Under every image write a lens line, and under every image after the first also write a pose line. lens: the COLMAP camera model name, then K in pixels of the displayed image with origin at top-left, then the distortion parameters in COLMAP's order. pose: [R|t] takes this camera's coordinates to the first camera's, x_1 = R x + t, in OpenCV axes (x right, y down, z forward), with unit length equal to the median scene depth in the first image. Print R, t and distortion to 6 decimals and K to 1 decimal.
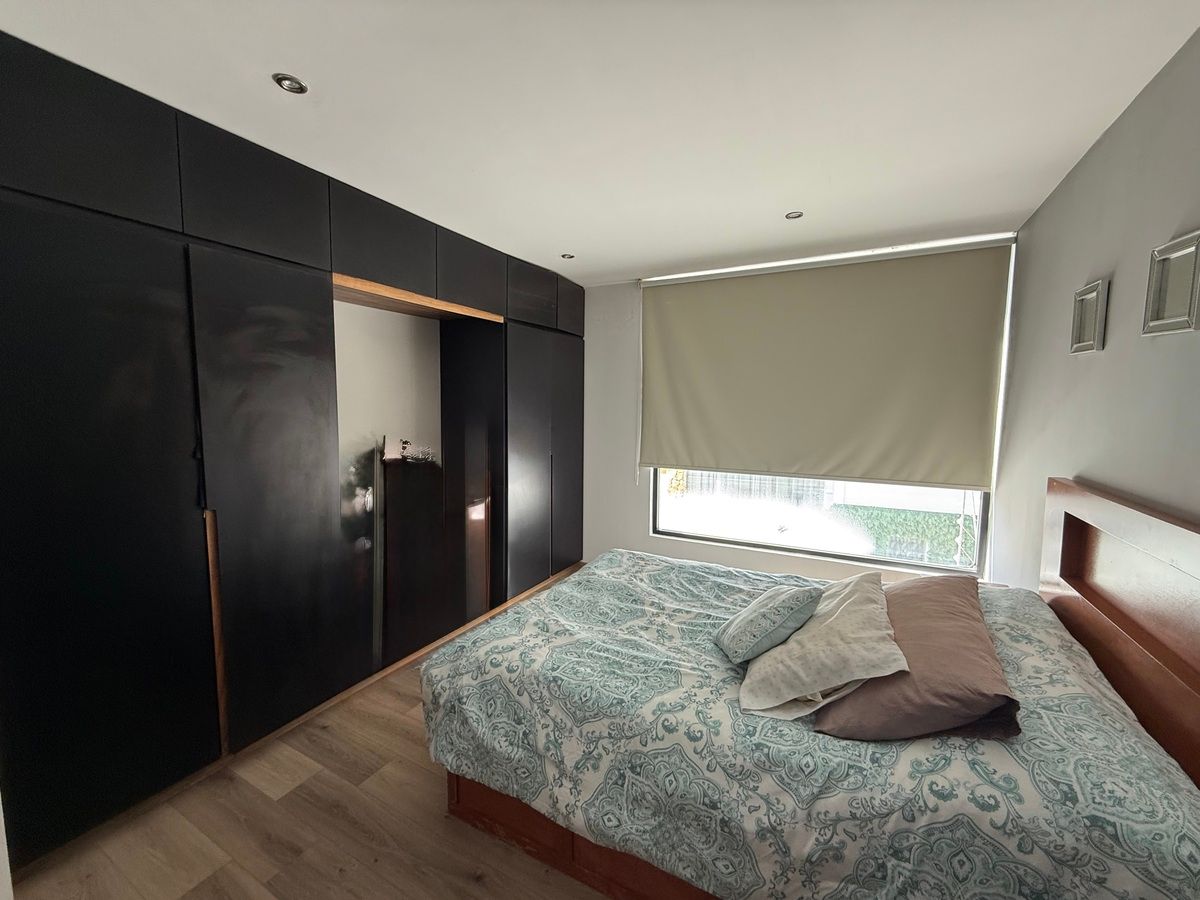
lens RADIAL K [[477.9, 0, 597.8], [0, 477.9, 447.3], [0, 0, 1]] dist [-0.001690, 0.000307]
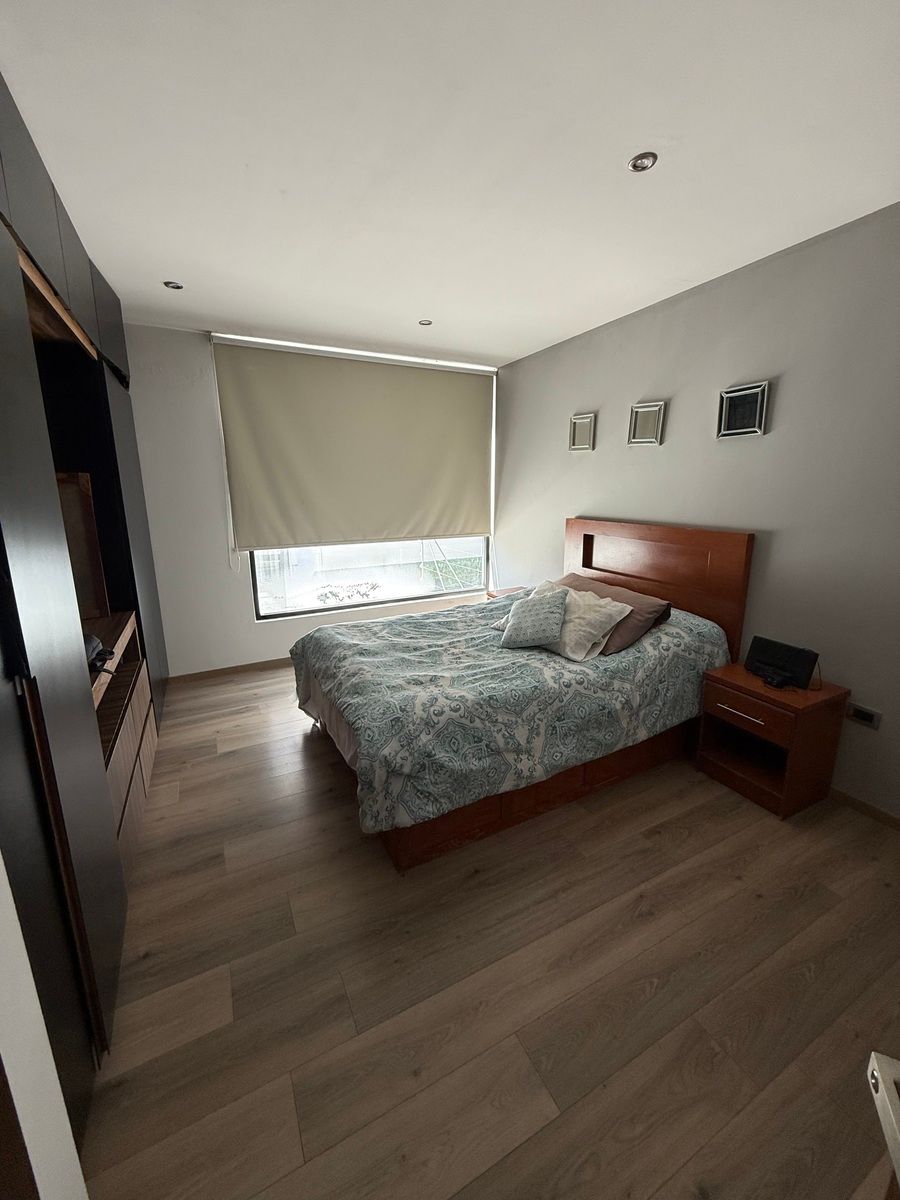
lens RADIAL K [[477.9, 0, 447.8], [0, 477.9, 593.1], [0, 0, 1]] dist [-0.001690, 0.000307]
pose [[0.564013, -0.189135, 0.803814, -1.070747], [0.083581, 0.981493, 0.172295, -0.013198], [-0.821525, -0.029993, 0.569383, 0.363334]]
